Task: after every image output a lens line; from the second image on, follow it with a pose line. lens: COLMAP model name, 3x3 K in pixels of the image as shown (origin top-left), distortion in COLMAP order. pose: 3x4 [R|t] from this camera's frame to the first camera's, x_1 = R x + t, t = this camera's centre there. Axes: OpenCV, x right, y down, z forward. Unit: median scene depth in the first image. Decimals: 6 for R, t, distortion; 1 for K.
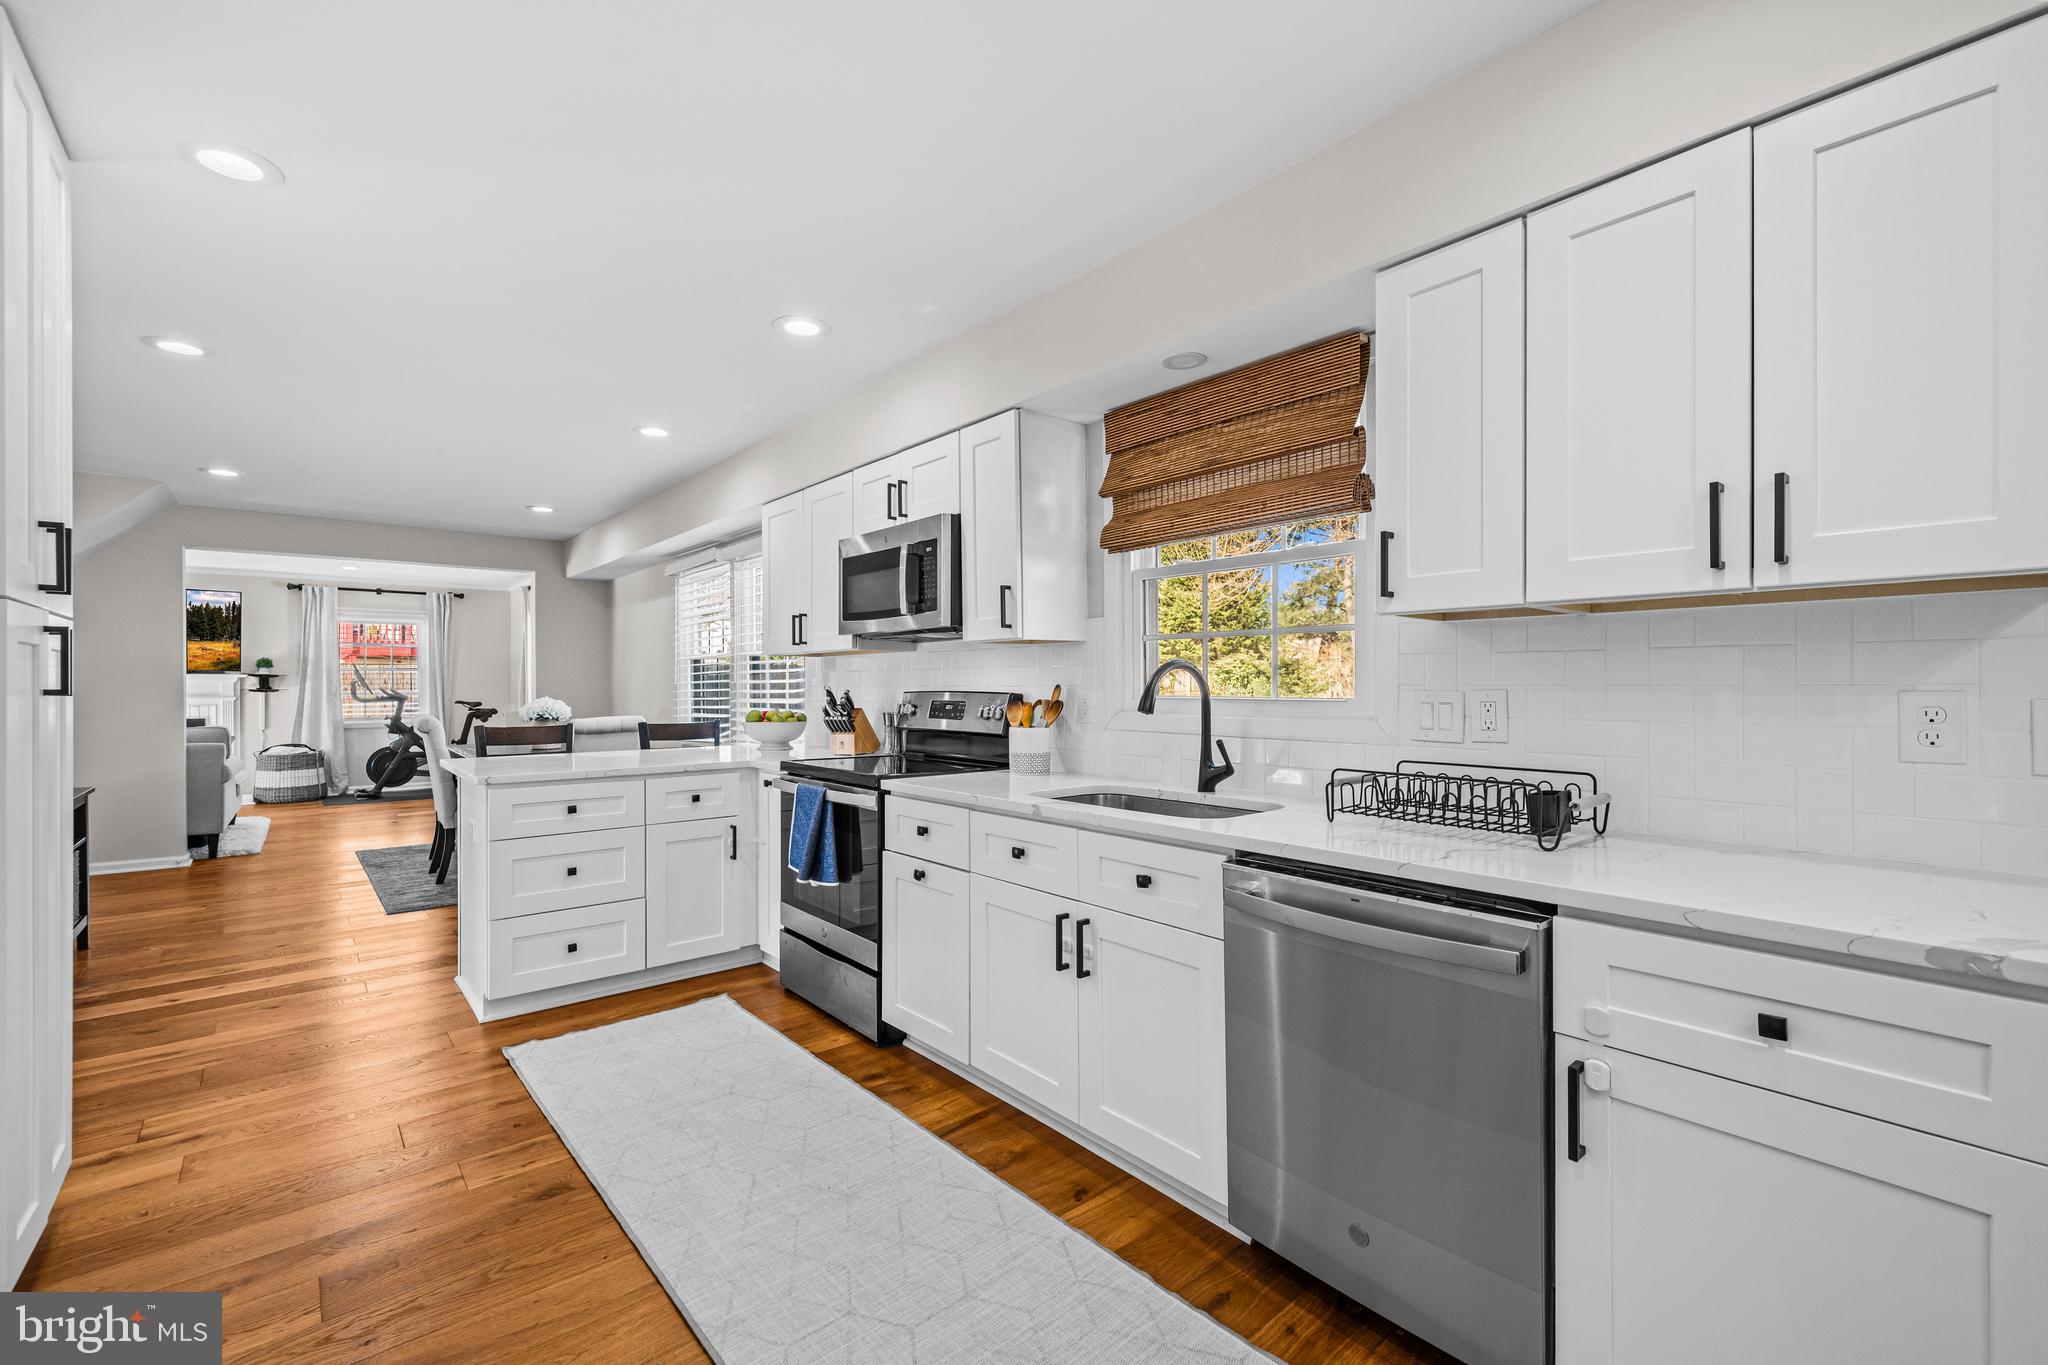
lens RADIAL K [[867.2, 0, 1026.8], [0, 867.2, 687.3], [0, 0, 1]] dist [-0.001461, 0.000106]
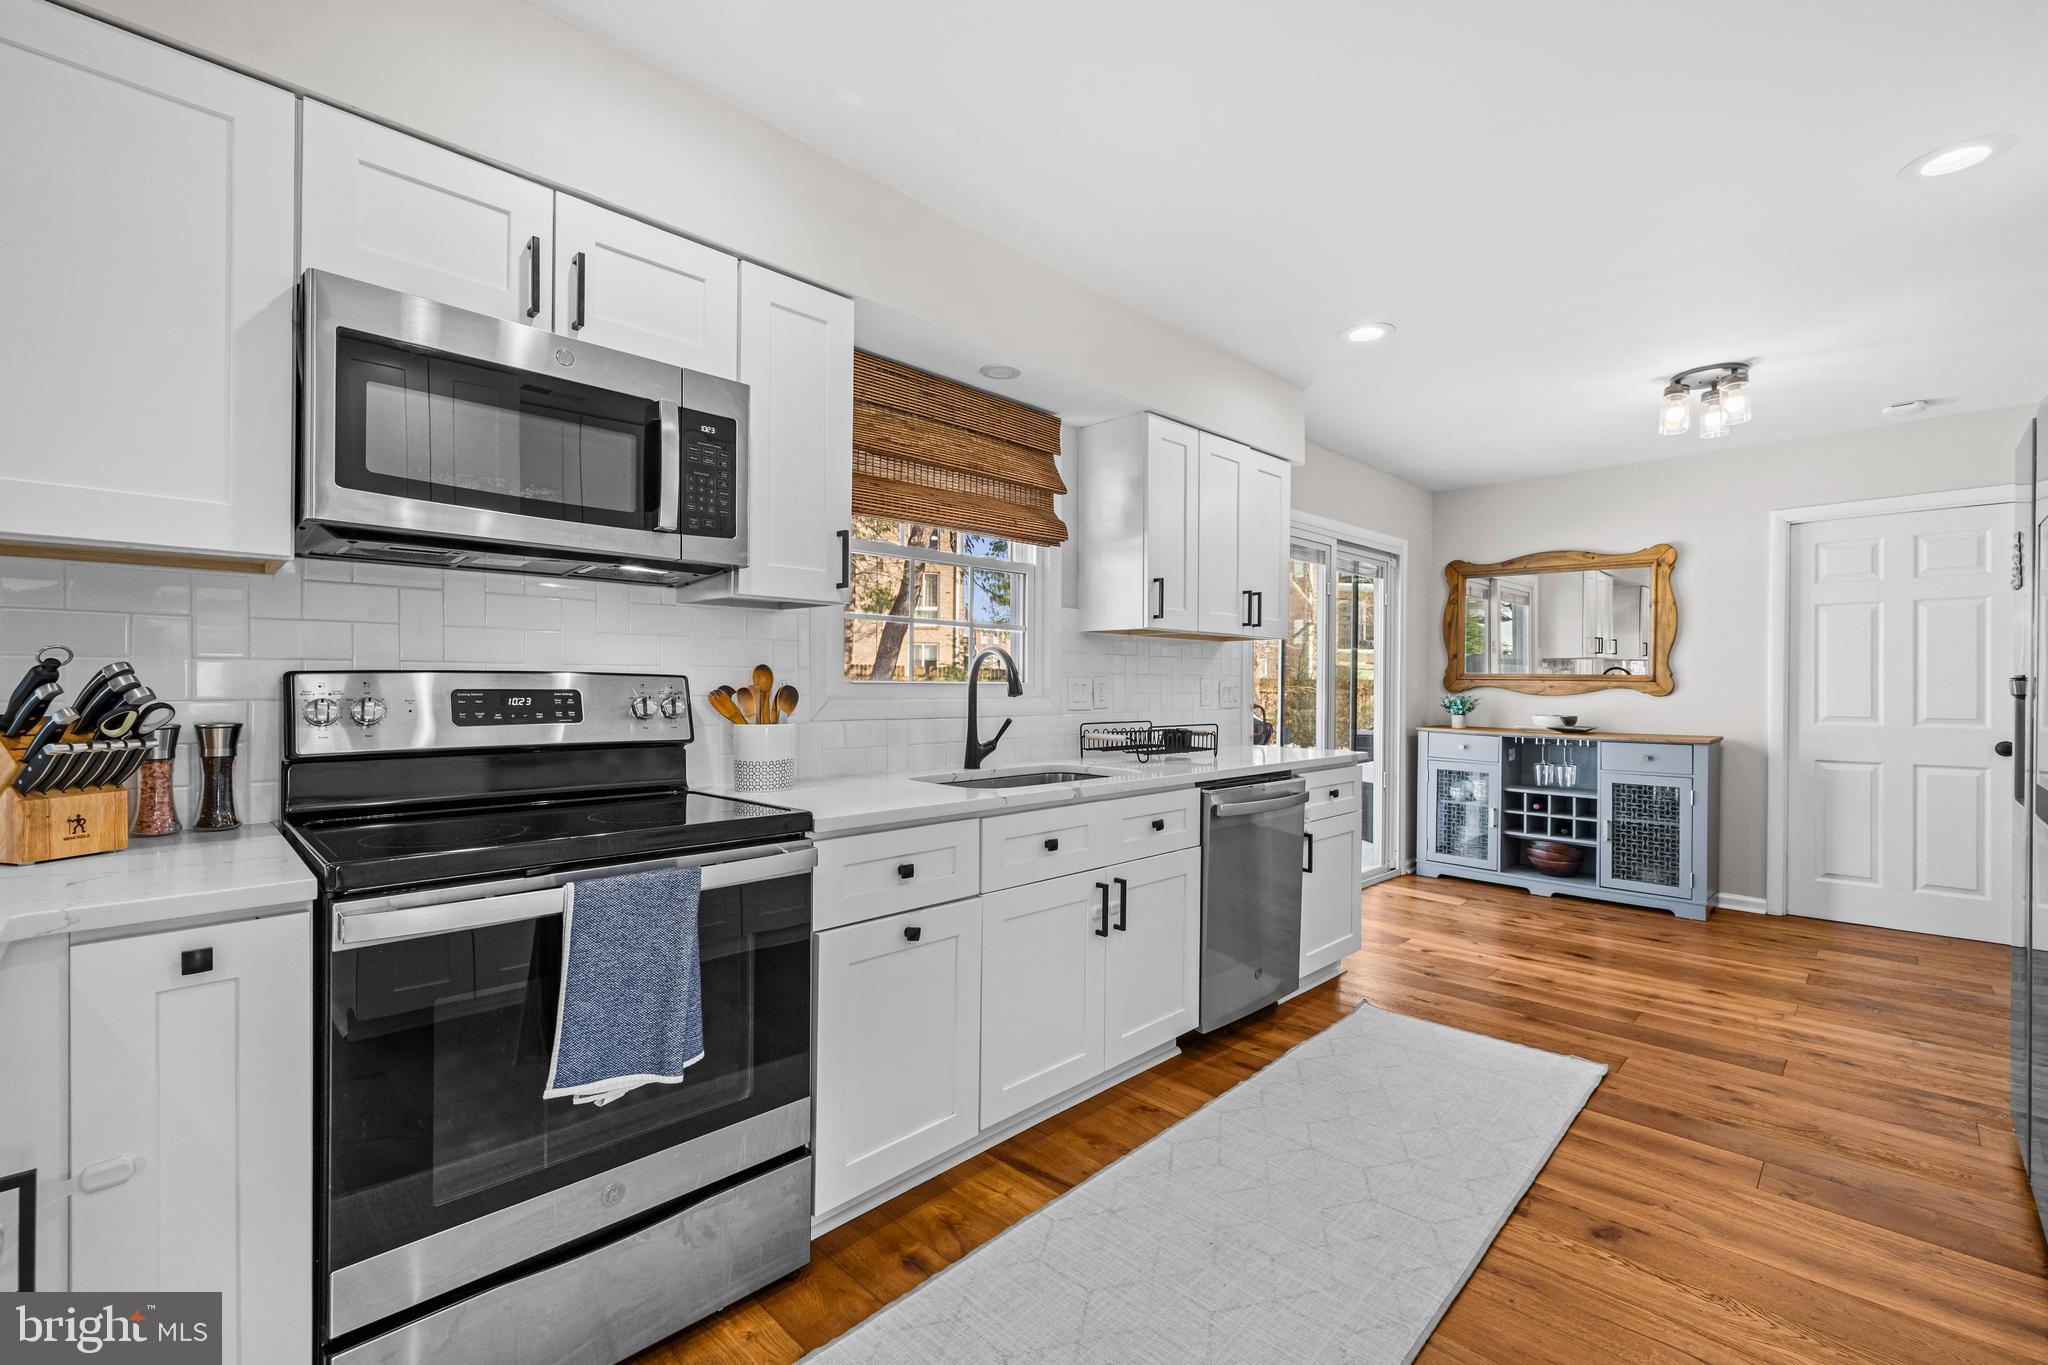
lens RADIAL K [[867.2, 0, 1018.1], [0, 867.2, 685.0], [0, 0, 1]] dist [-0.001461, 0.000106]
pose [[-0.069394, -0.000179, 0.997589, -0.268445], [-0.004265, 0.999991, -0.000117, 0.004920], [-0.997580, -0.004262, -0.069395, 0.311937]]
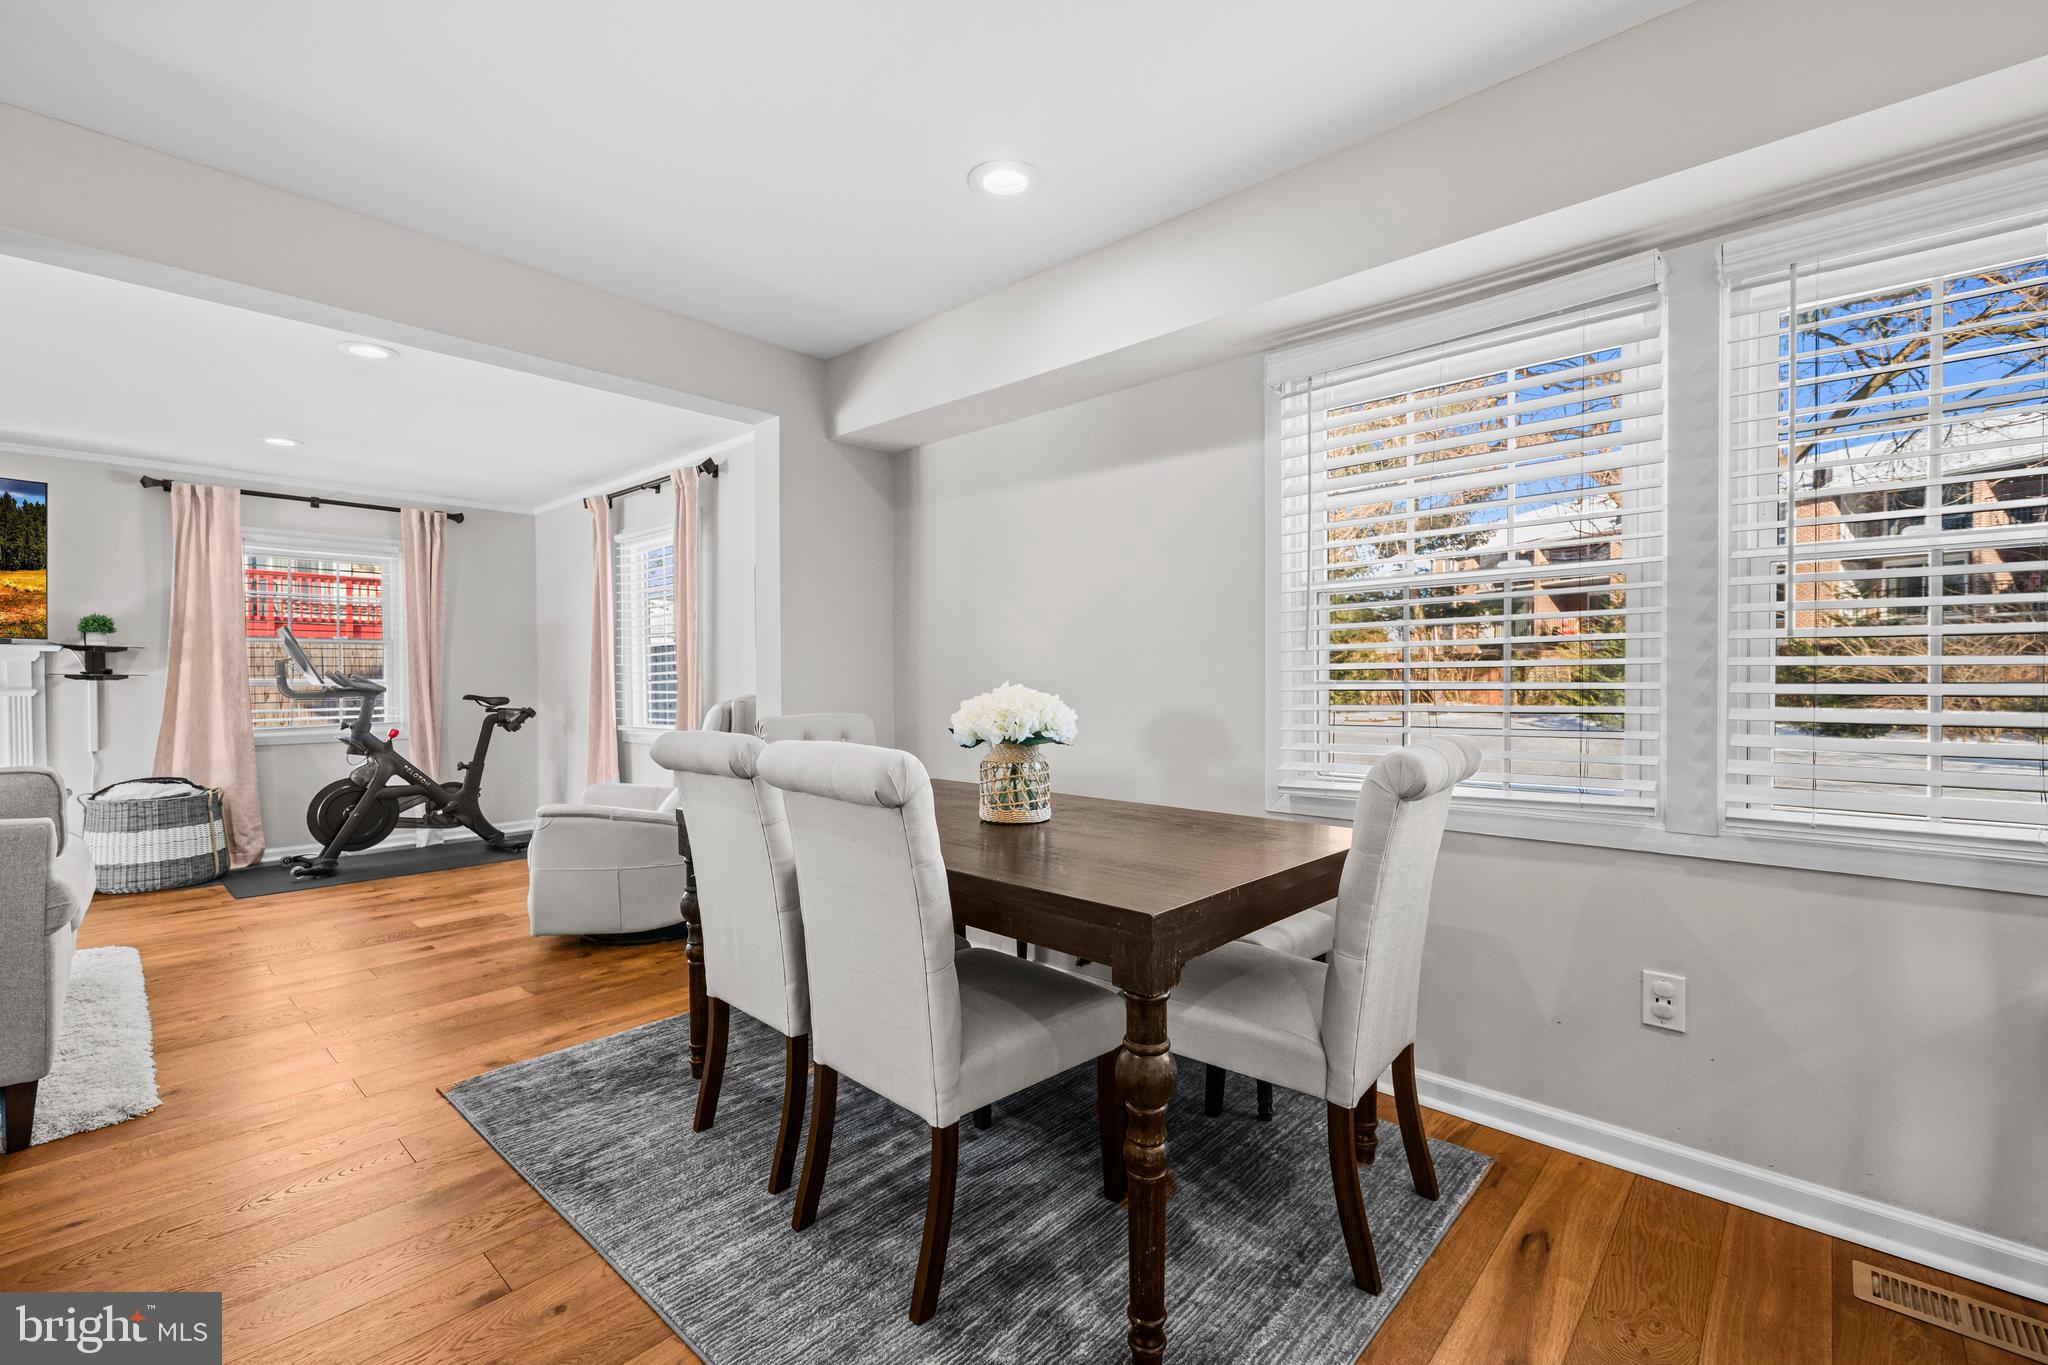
lens RADIAL K [[867.2, 0, 1018.3], [0, 867.2, 690.6], [0, 0, 1]] dist [-0.001461, 0.000106]
pose [[0.991645, -0.003352, 0.128957, -0.431444], [0.001776, 0.999922, 0.012331, 0.007252], [-0.128988, -0.011999, 0.991574, 0.446159]]
